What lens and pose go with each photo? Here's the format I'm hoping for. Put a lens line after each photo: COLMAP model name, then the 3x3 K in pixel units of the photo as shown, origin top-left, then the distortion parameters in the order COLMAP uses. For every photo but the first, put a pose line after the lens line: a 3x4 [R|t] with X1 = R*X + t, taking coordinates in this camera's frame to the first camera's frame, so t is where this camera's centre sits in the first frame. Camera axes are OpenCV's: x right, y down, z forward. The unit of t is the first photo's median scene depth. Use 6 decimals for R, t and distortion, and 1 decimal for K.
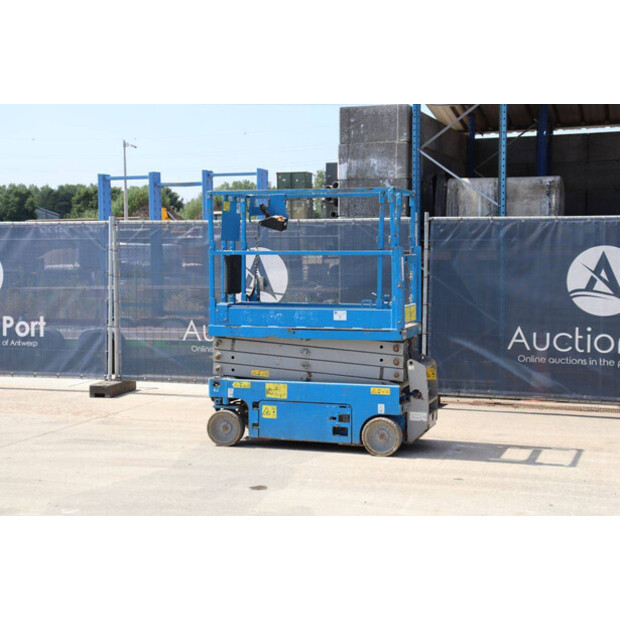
lens RADIAL K [[995.5, 0, 310.0], [0, 995.5, 310.0], [0, 0, 1]] dist [0.023081, 0.010467]
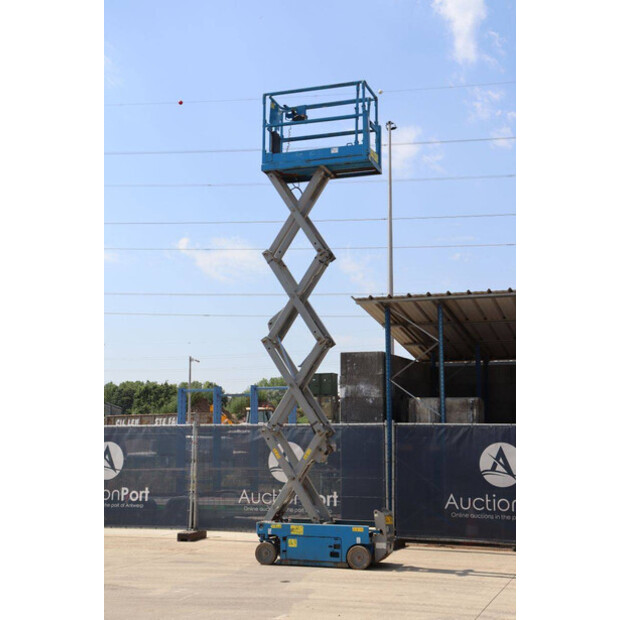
lens RADIAL K [[922.0, 0, 310.0], [0, 922.0, 310.0], [0, 0, 1]] dist [0.101602, 0.123392]
pose [[0.999414, -0.002806, -0.034126, 0.033645], [-0.003920, 0.980712, -0.195420, 0.018136], [0.034016, 0.195439, 0.980126, -0.478340]]
